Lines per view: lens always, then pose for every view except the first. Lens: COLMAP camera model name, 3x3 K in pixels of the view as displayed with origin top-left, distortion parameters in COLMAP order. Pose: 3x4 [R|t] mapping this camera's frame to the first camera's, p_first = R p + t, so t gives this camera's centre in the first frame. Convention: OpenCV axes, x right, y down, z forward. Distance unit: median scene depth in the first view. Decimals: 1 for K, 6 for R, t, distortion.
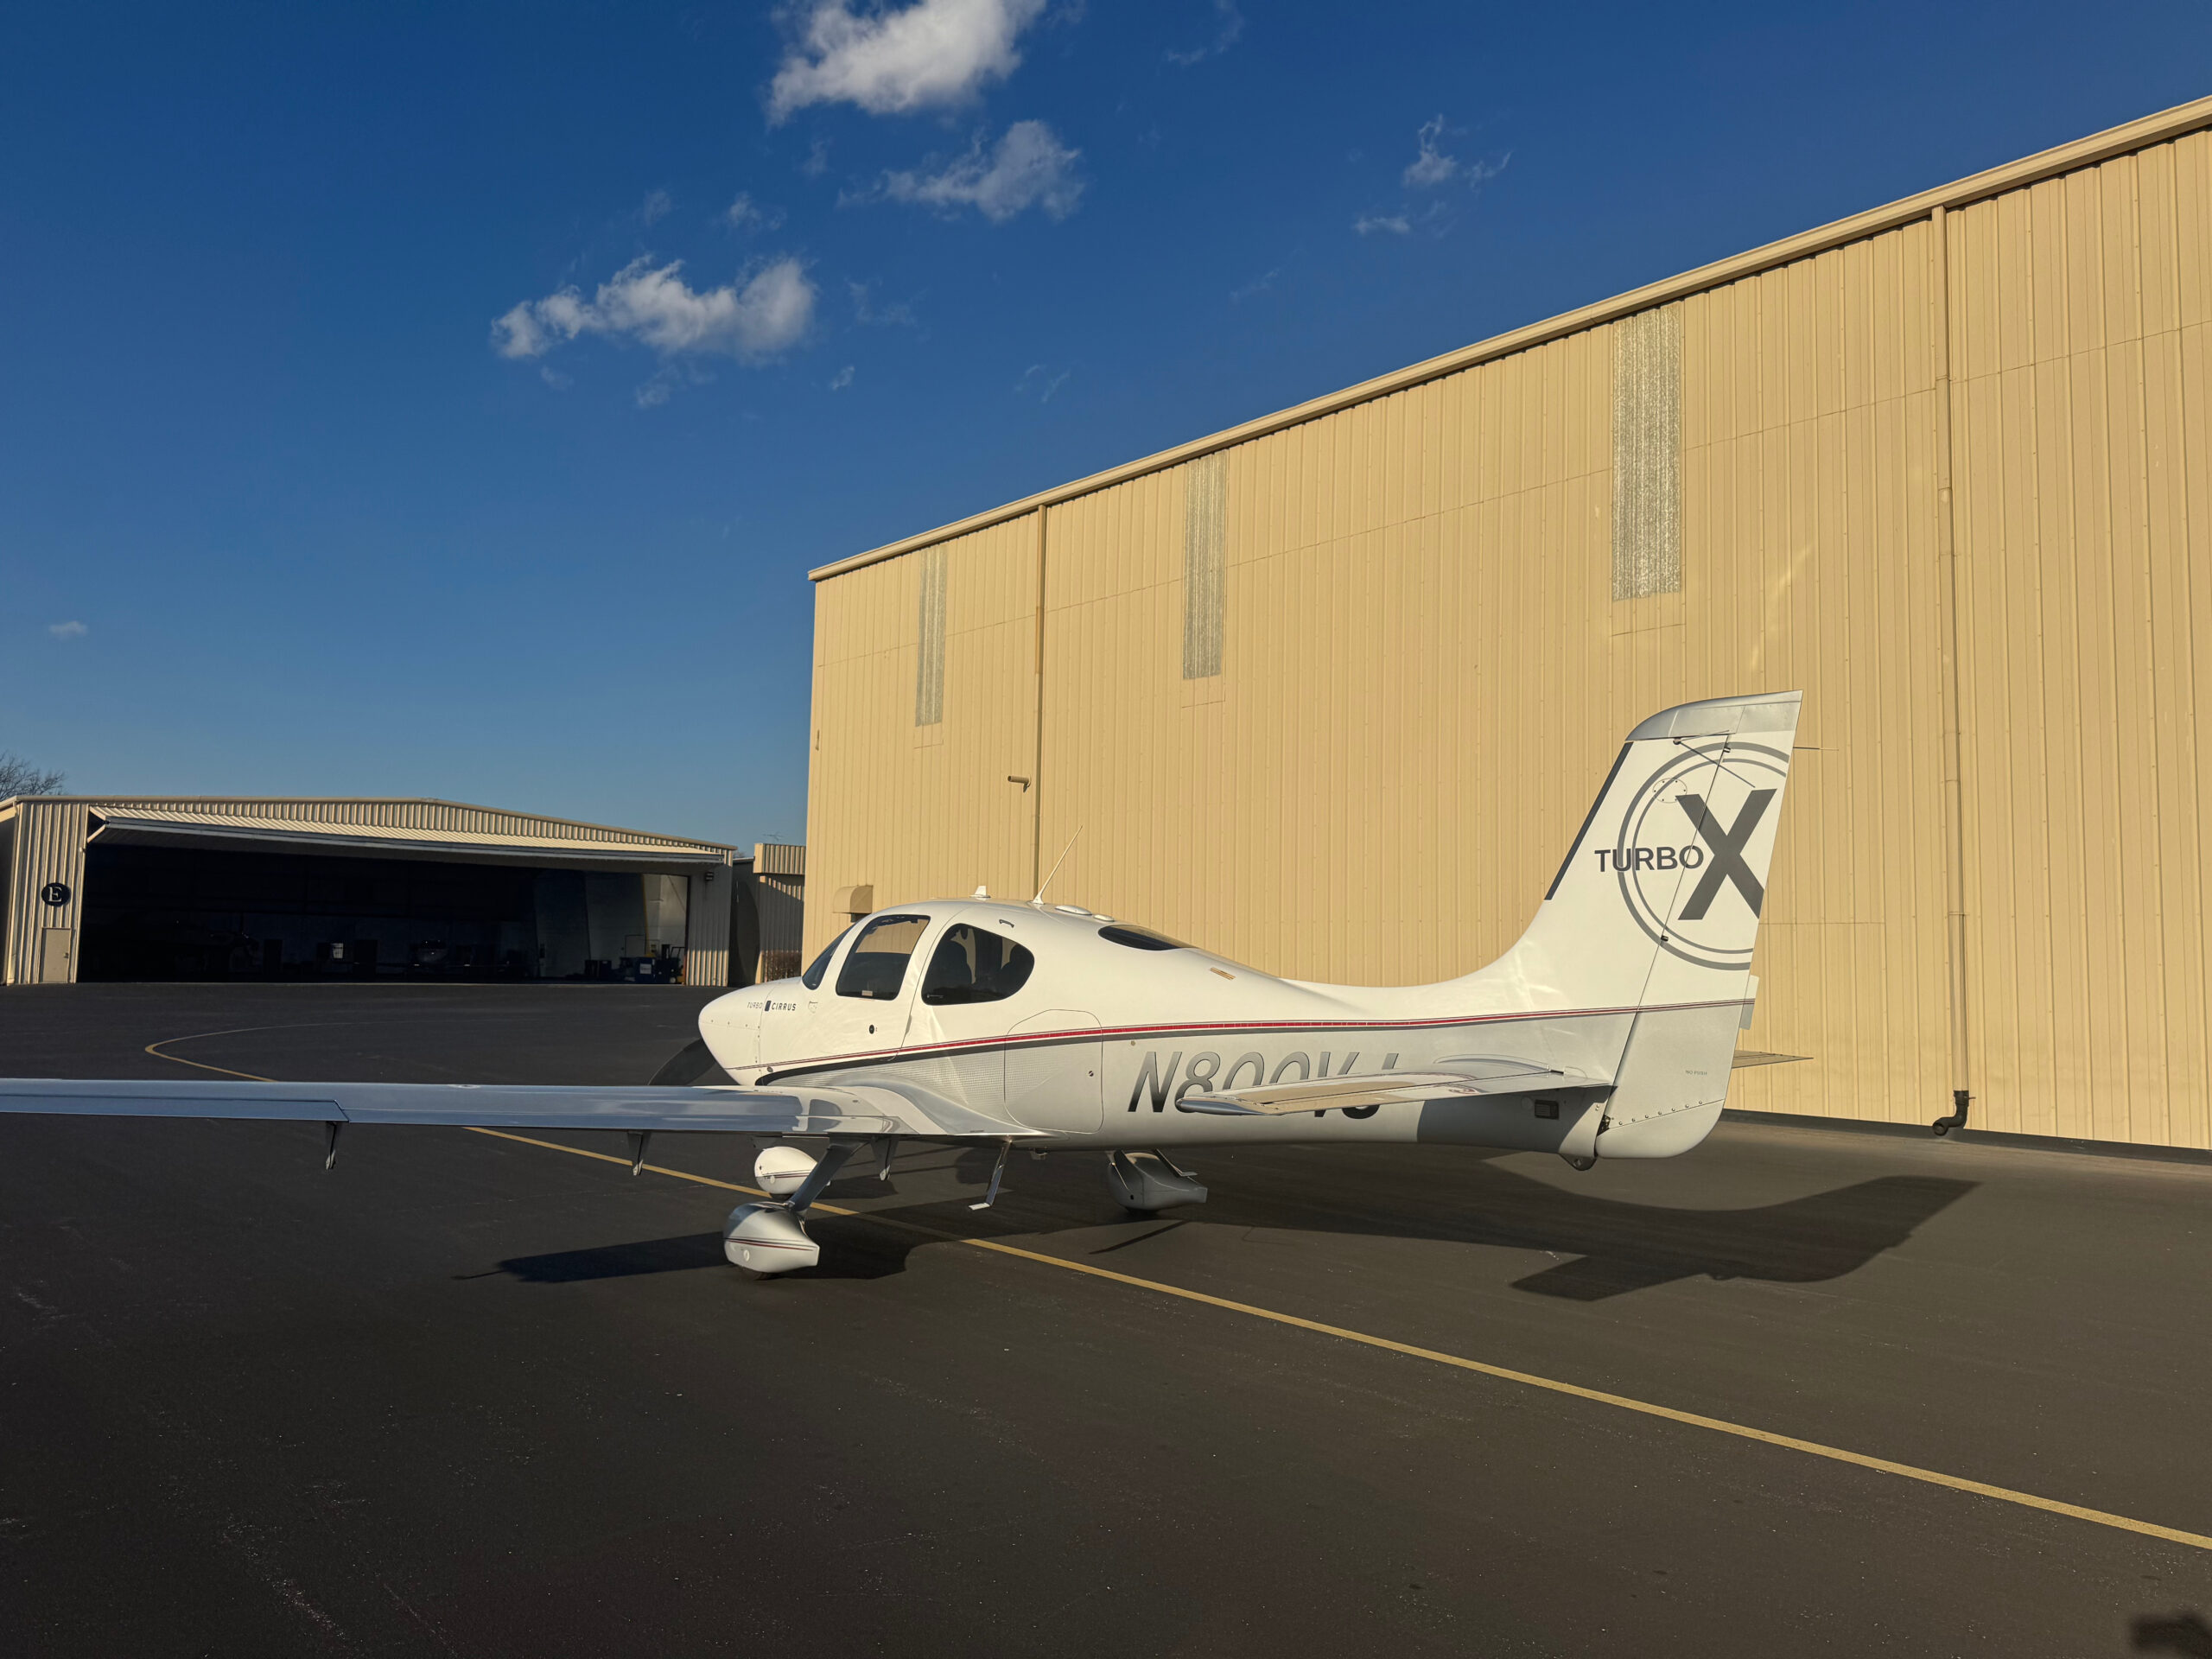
lens RADIAL K [[1536.4, 0, 1117.6], [0, 1536.4, 834.2], [0, 0, 1]] dist [0.166449, -0.271772]
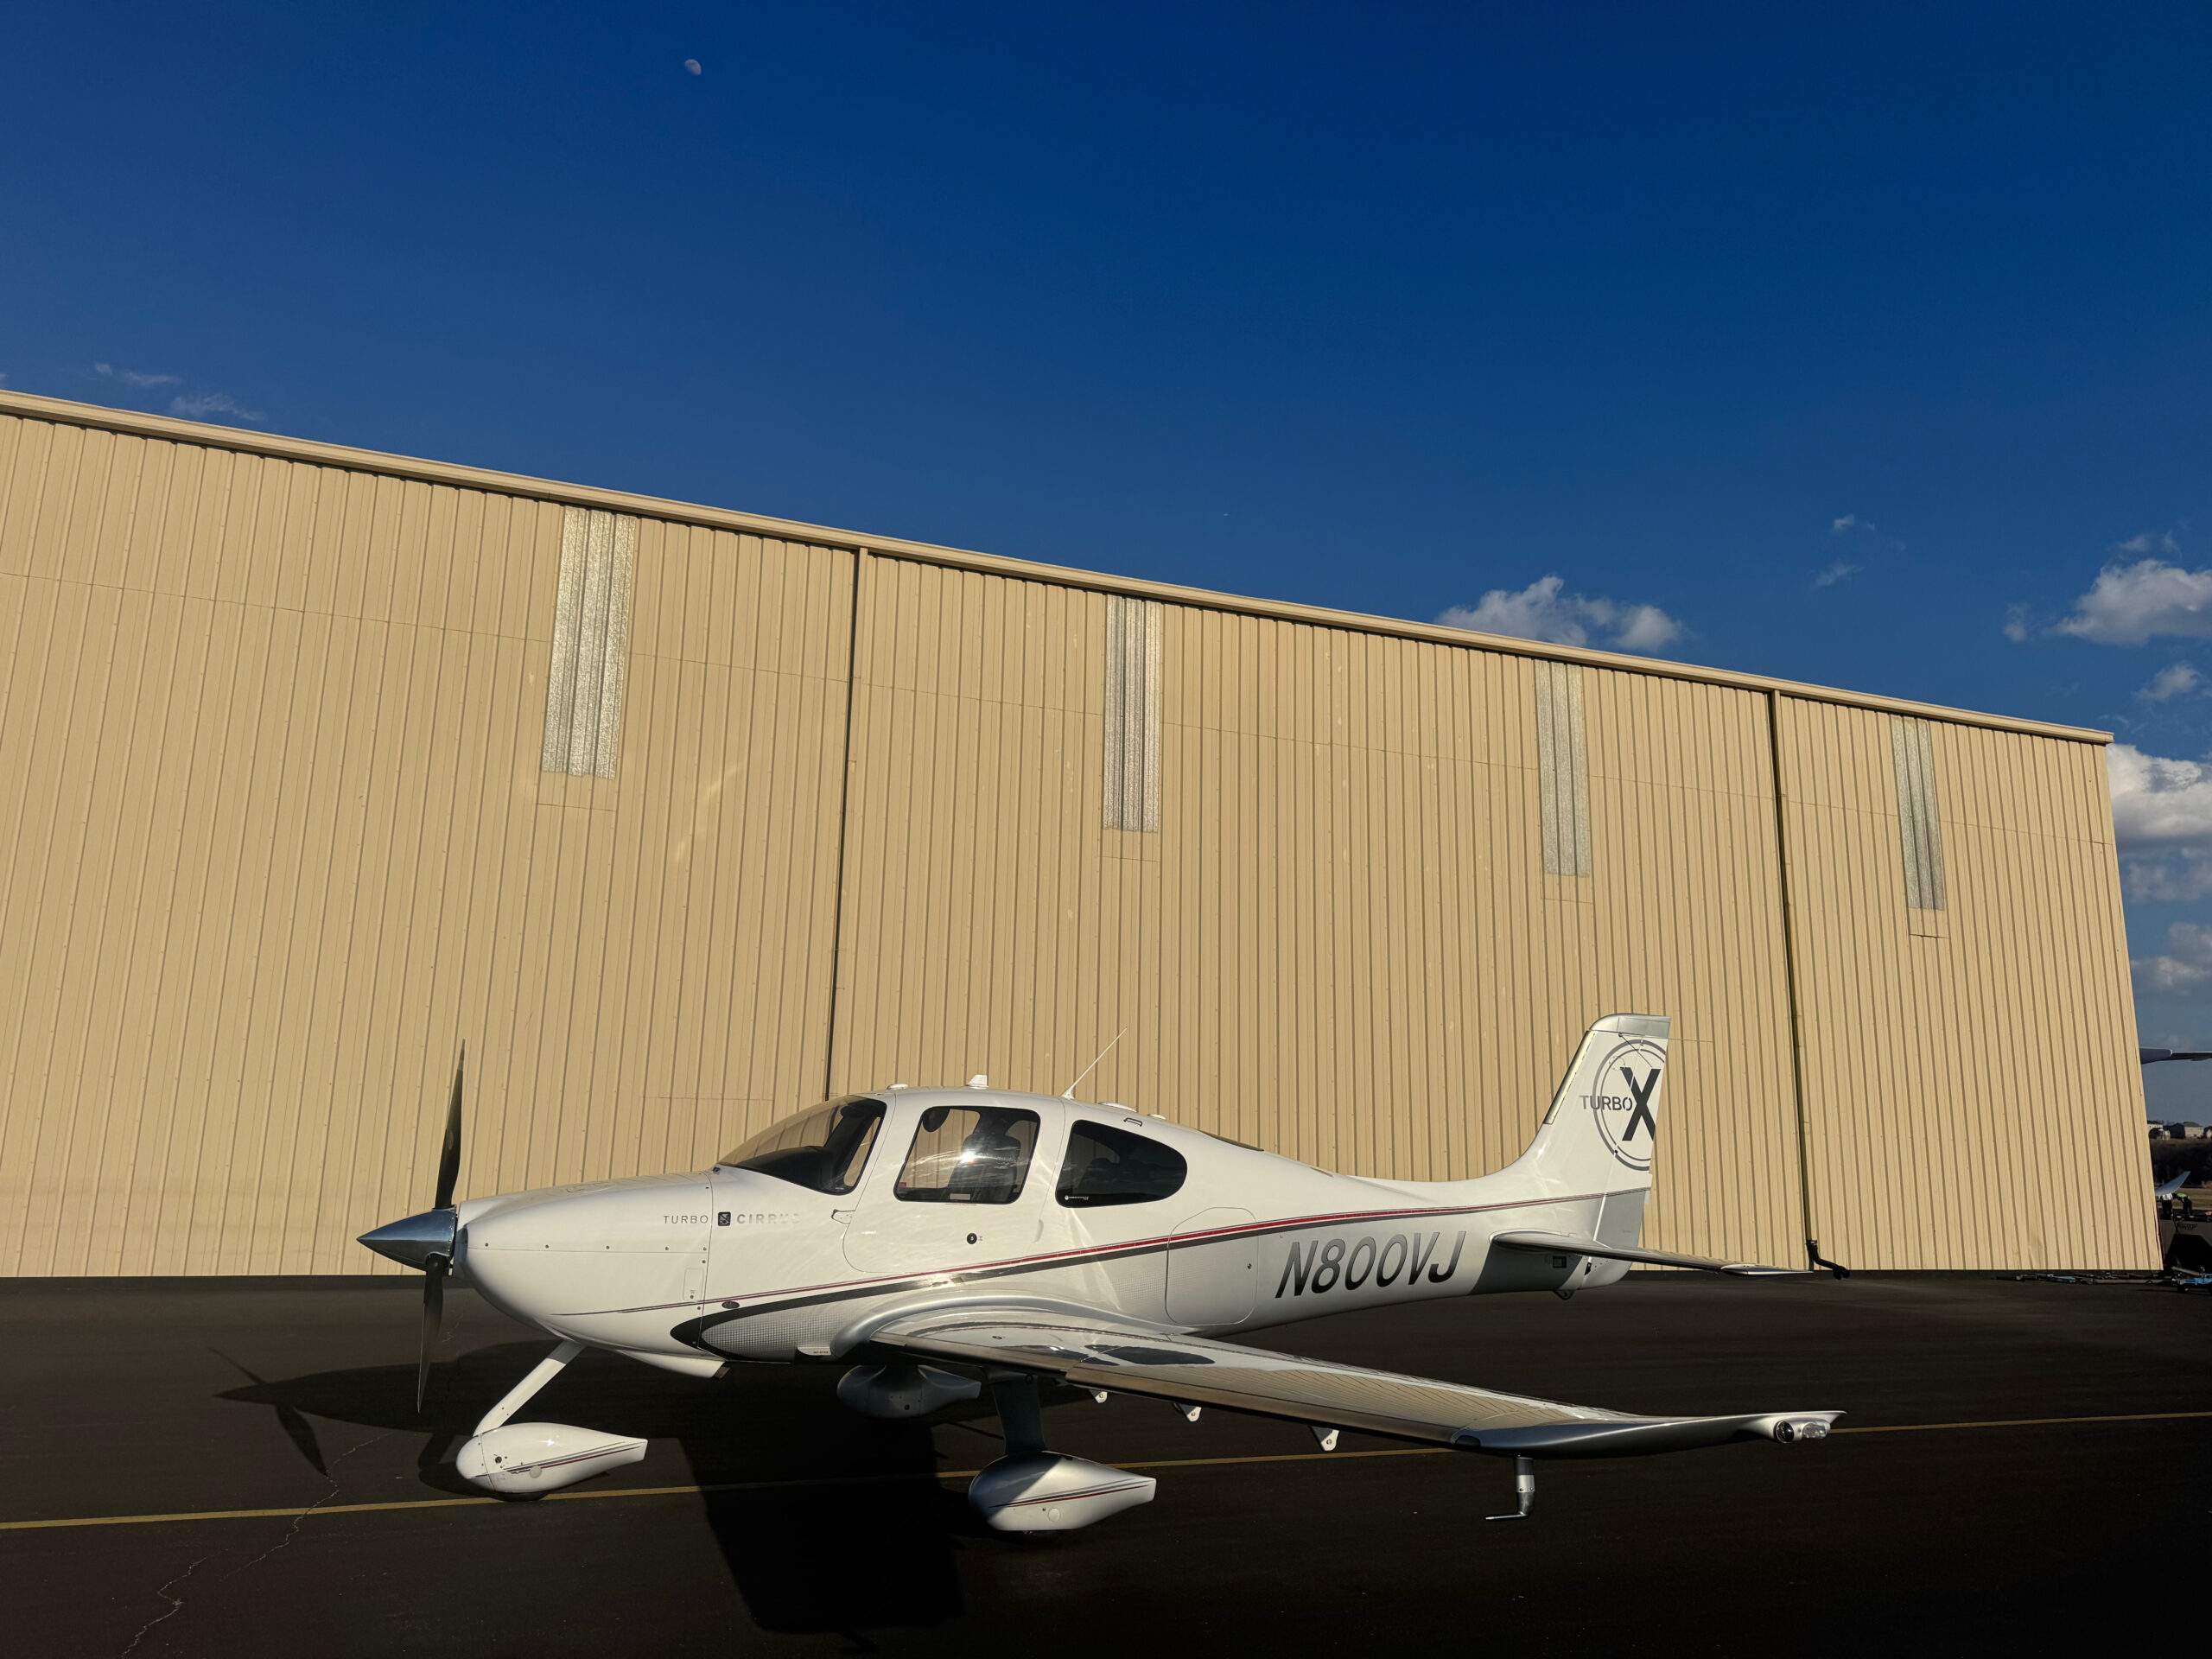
lens RADIAL K [[1536.5, 0, 1093.6], [0, 1536.5, 833.2], [0, 0, 1]] dist [0.168029, -0.323981]
pose [[0.362011, 0.177377, 0.915142, -1.060649], [-0.093310, 0.983694, -0.153753, 0.029458], [-0.927492, -0.029732, 0.372659, 0.650185]]
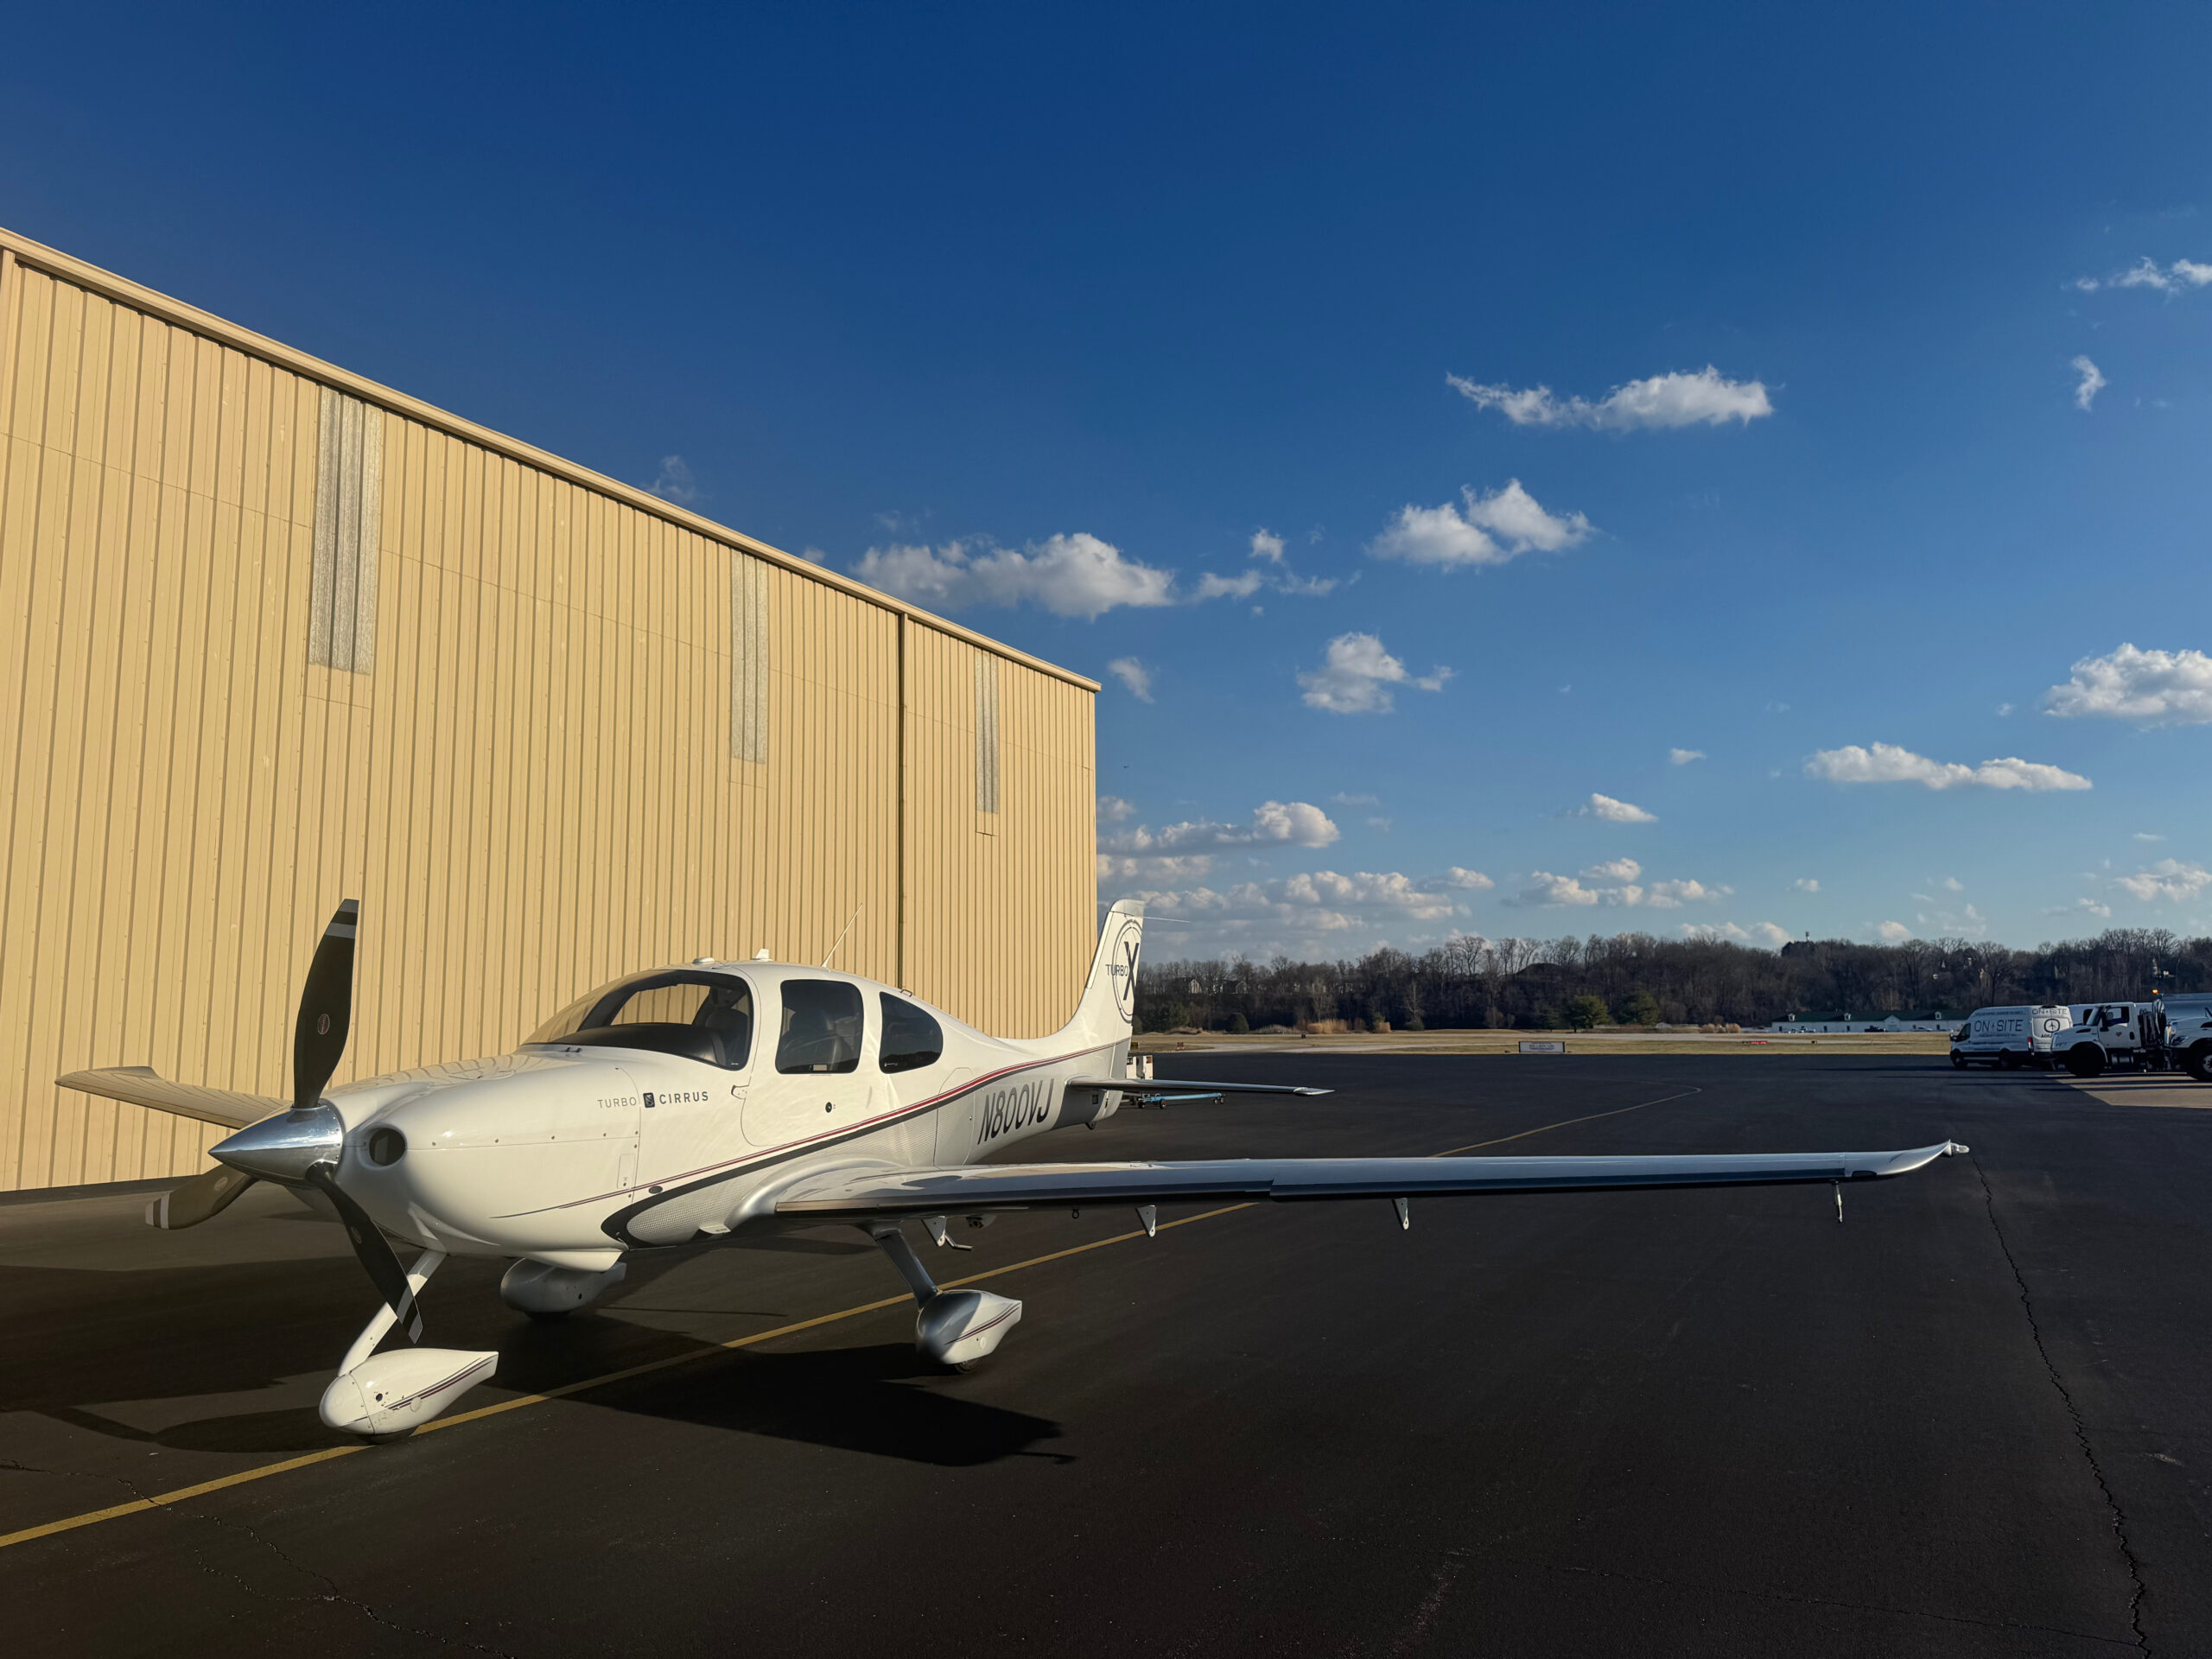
lens RADIAL K [[1536.9, 0, 1105.8], [0, 1536.9, 835.8], [0, 0, 1]] dist [0.166783, -0.322457]
pose [[-0.344385, 0.102199, 0.933249, -1.149628], [-0.074185, 0.987987, -0.135569, 0.085879], [-0.935893, -0.115921, -0.332666, 1.247736]]
